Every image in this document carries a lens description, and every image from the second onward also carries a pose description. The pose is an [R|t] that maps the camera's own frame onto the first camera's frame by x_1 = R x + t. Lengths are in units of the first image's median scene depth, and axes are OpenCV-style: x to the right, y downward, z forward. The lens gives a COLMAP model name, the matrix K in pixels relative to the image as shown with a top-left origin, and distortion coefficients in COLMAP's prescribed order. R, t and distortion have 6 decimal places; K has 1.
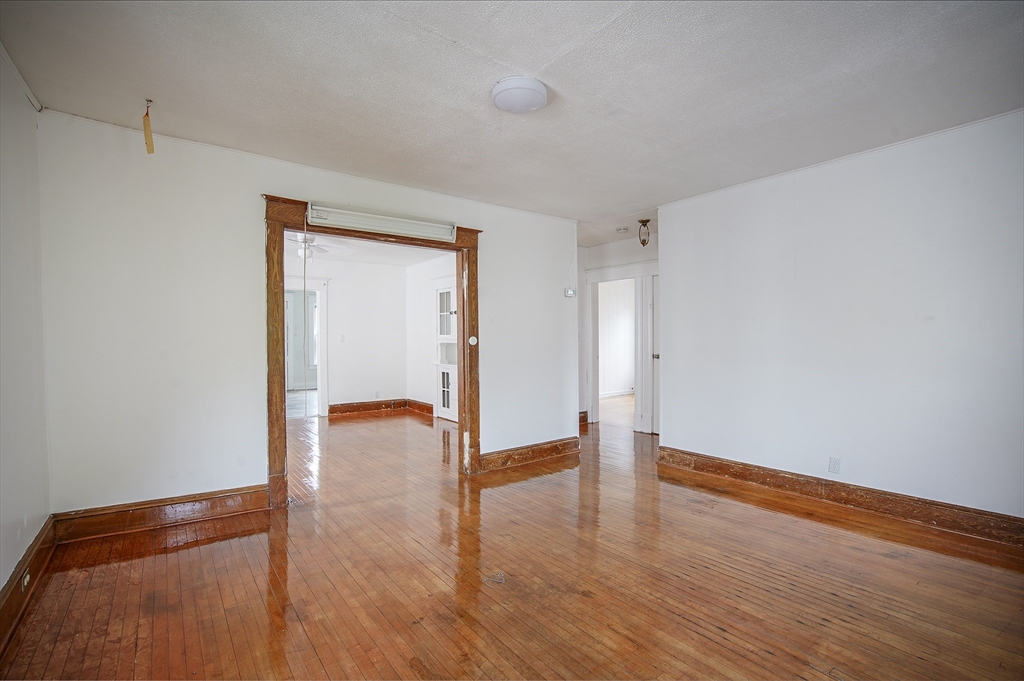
lens RADIAL K [[491.7, 0, 512.0], [0, 491.7, 340.5], [0, 0, 1]] dist [-0.027918, 0.000171]
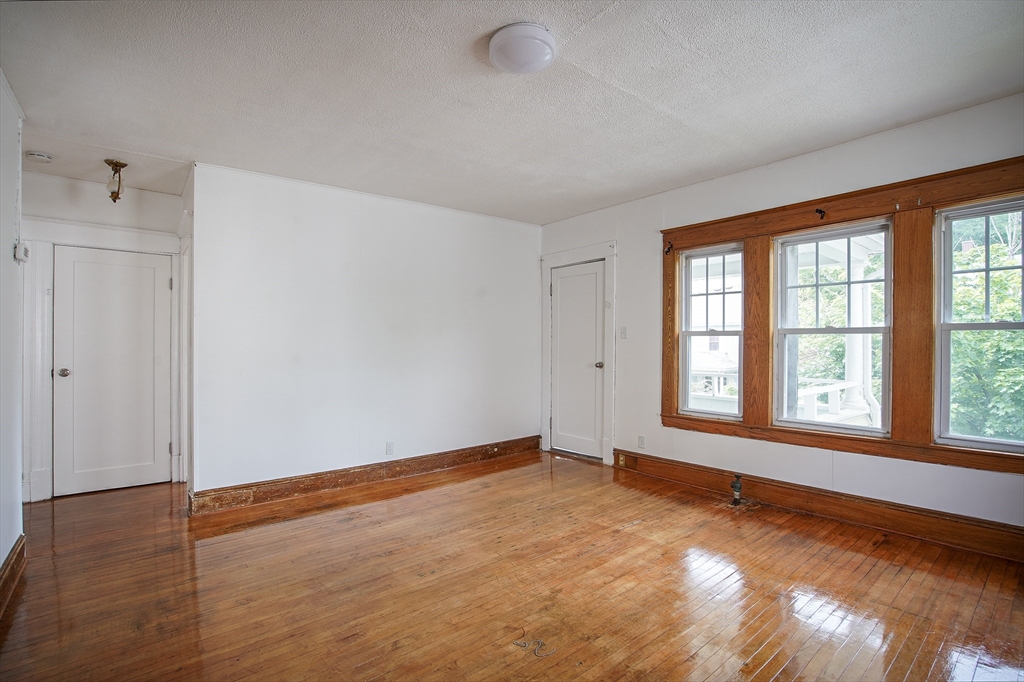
lens RADIAL K [[483.5, 0, 509.6], [0, 483.5, 348.0], [0, 0, 1]] dist [-0.051945, 0.000355]
pose [[-0.061245, -0.001289, 0.998122, -0.540436], [0.006708, 0.999976, 0.001703, 0.005524], [-0.998100, 0.006799, -0.061235, 0.745739]]
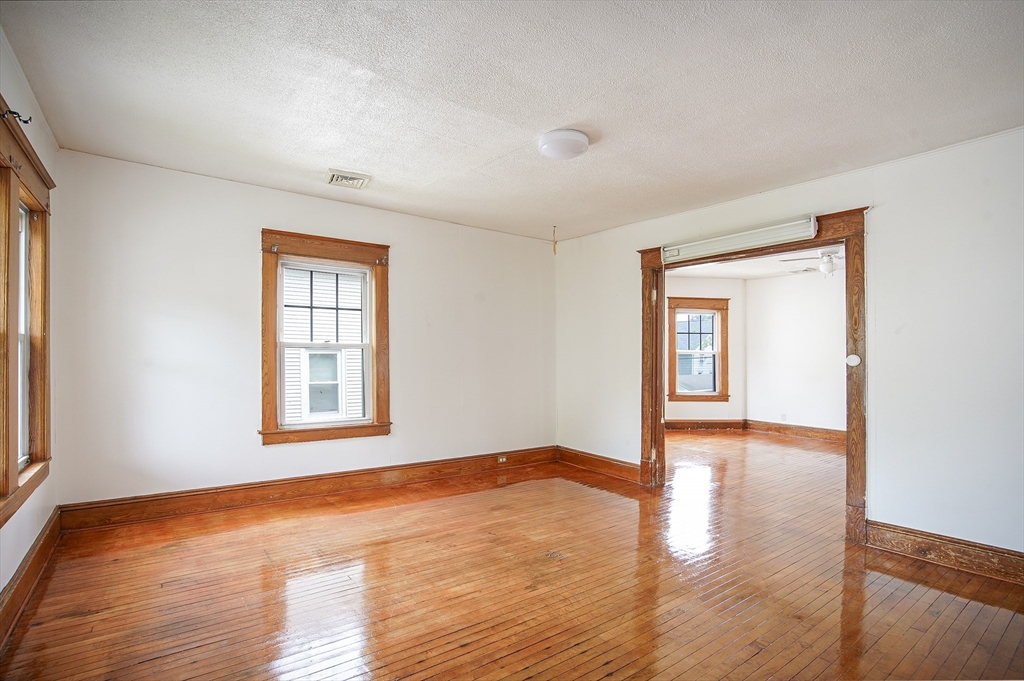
lens RADIAL K [[491.7, 0, 512.0], [0, 491.7, 340.5], [0, 0, 1]] dist [-0.027918, 0.000171]
pose [[0.004026, -0.034598, -0.999393, 0.812849], [-0.014977, 0.999287, -0.034655, 0.005125], [0.999880, 0.015107, 0.003505, 0.609800]]
